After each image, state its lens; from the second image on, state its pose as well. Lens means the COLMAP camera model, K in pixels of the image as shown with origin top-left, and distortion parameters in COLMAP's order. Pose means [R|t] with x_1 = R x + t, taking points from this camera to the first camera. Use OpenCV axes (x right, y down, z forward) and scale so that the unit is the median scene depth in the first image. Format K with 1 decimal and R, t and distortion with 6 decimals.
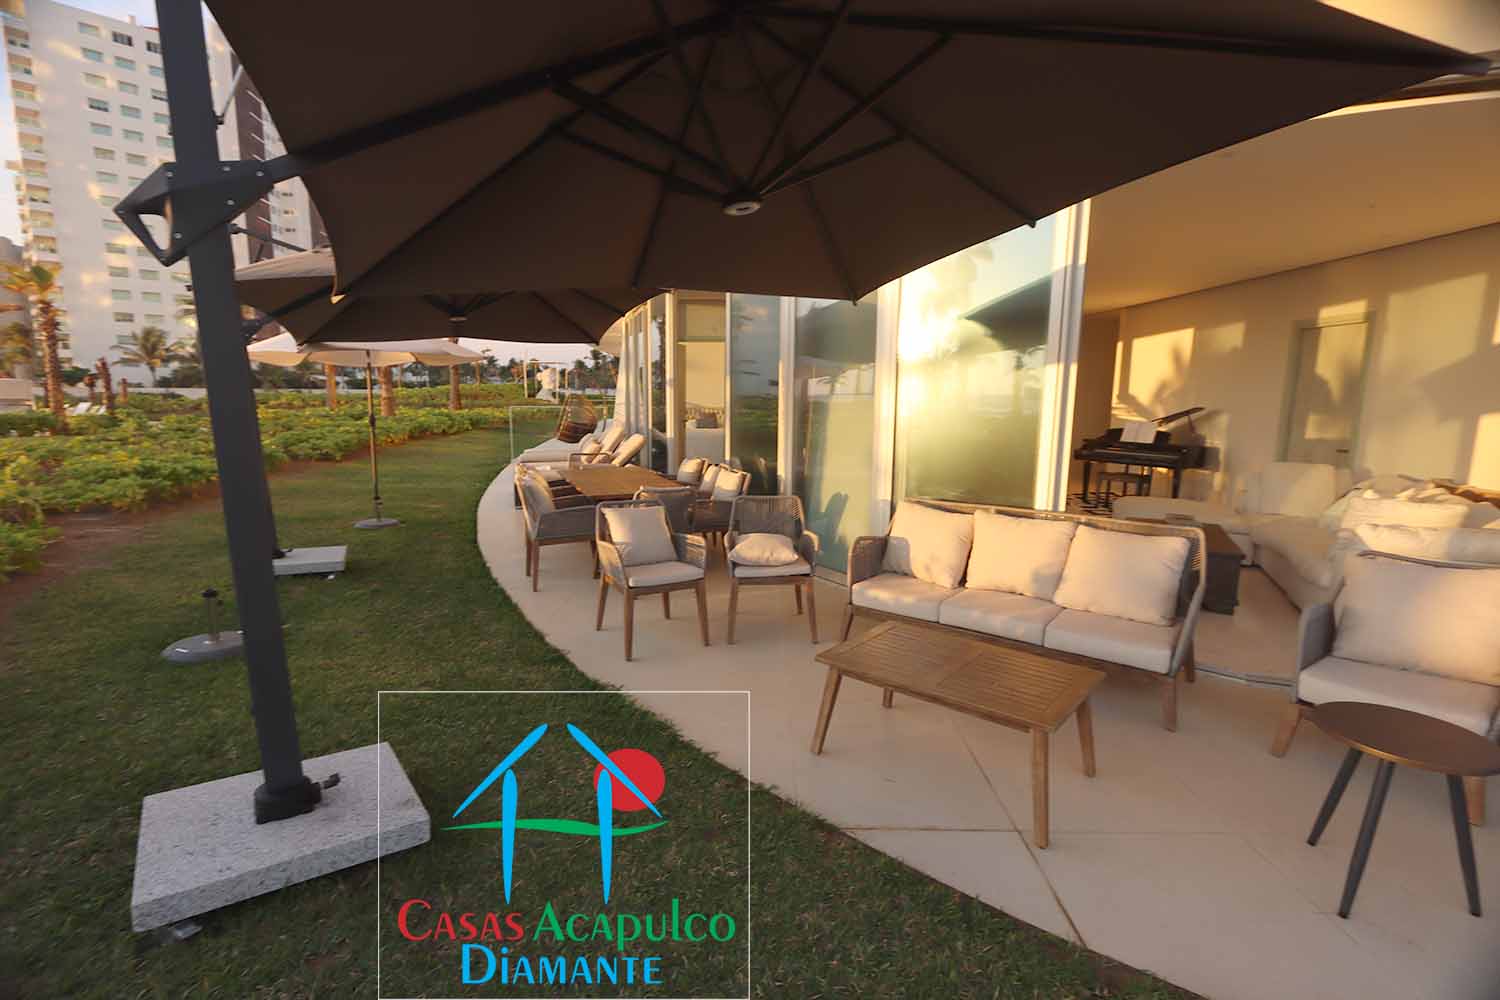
lens RADIAL K [[685.2, 0, 743.0], [0, 685.2, 504.4], [0, 0, 1]] dist [-0.020020, 0.003951]
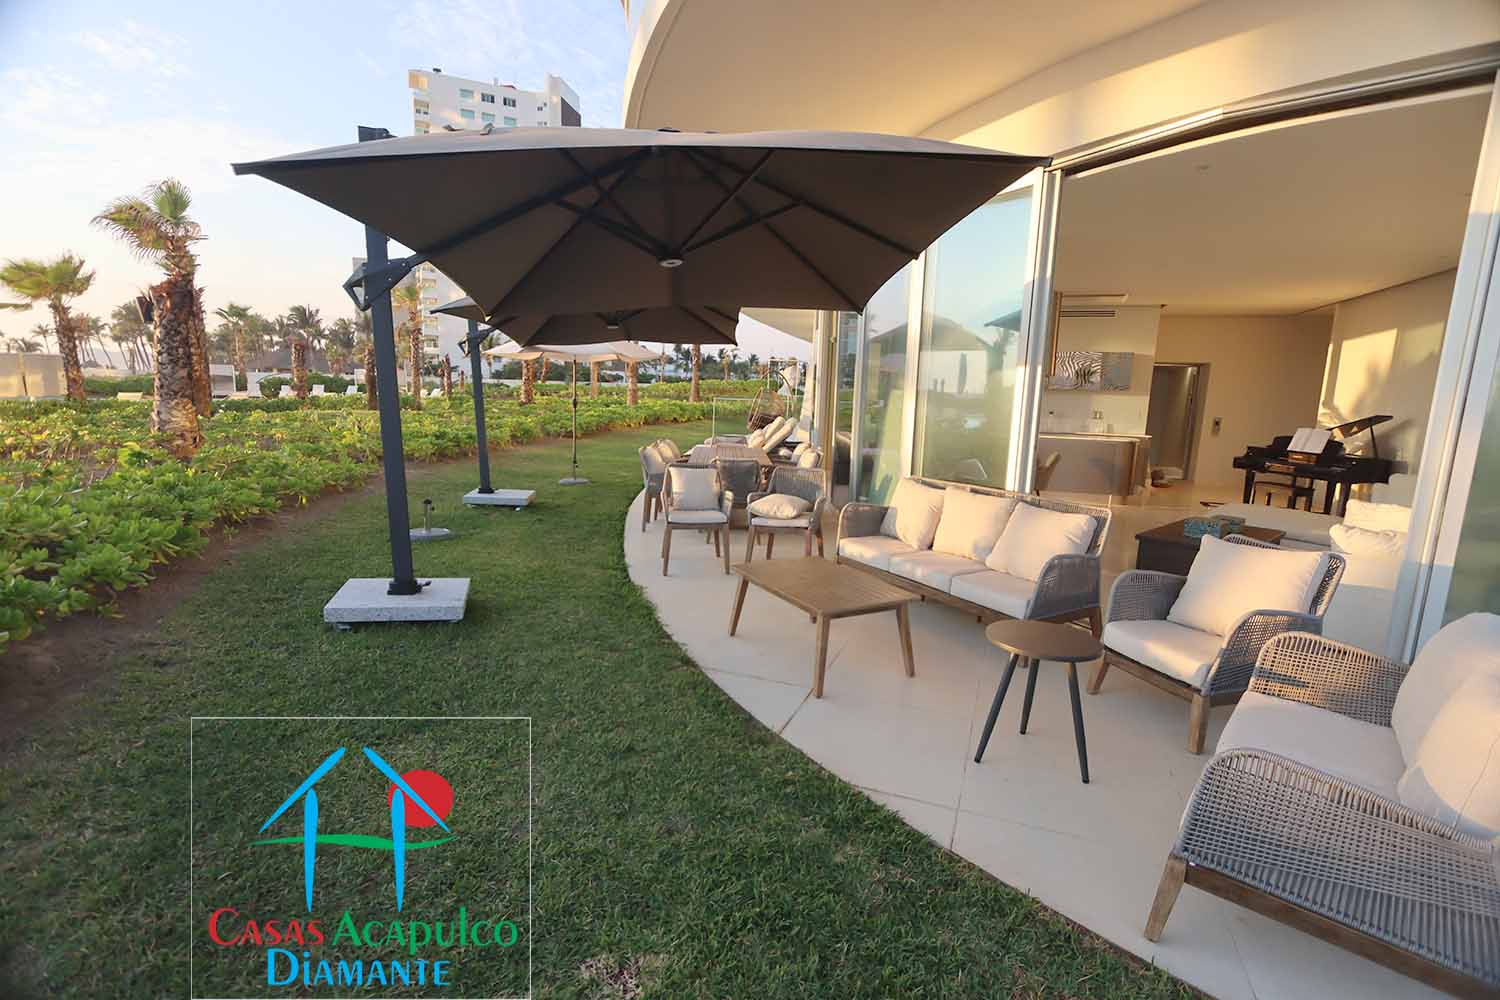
lens RADIAL K [[699.3, 0, 758.7], [0, 699.3, 508.3], [0, 0, 1]] dist [-0.014596, 0.000499]
pose [[0.935616, 0.077567, -0.344391, 0.441551], [-0.076693, 0.996923, 0.016183, 0.050301], [0.344587, 0.011271, 0.938687, -0.240788]]
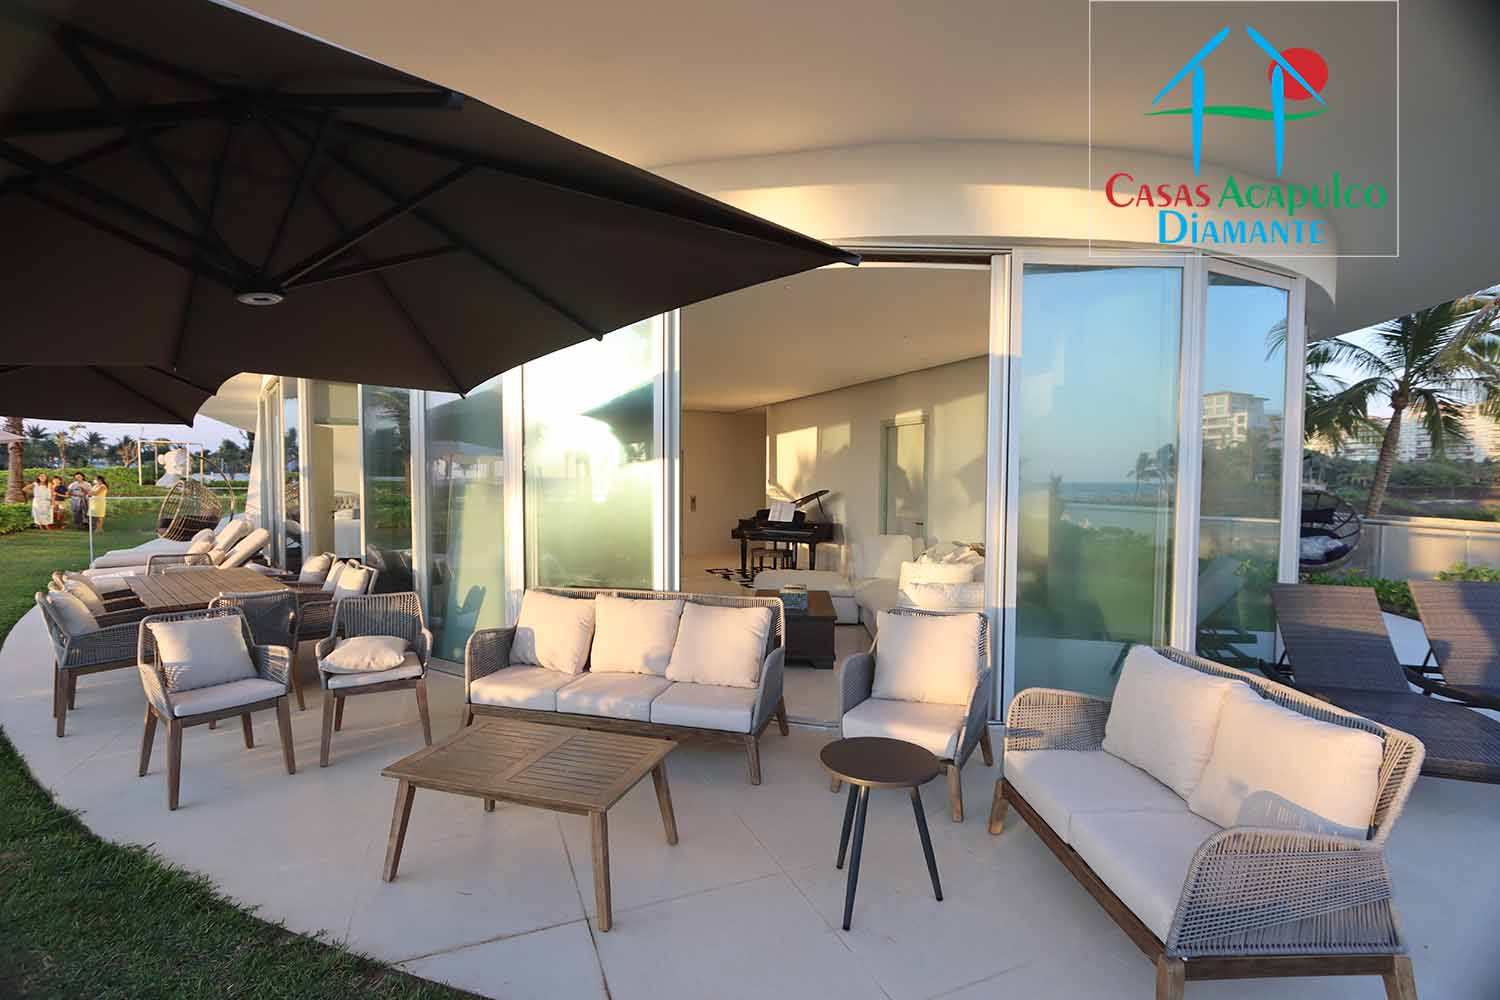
lens RADIAL K [[685.2, 0, 743.0], [0, 685.2, 504.4], [0, 0, 1]] dist [-0.020020, 0.003951]
pose [[0.917127, -0.018959, 0.398144, 0.130487], [0.066903, 0.992019, -0.106875, -0.001913], [-0.392940, 0.124655, 0.911076, -0.045880]]
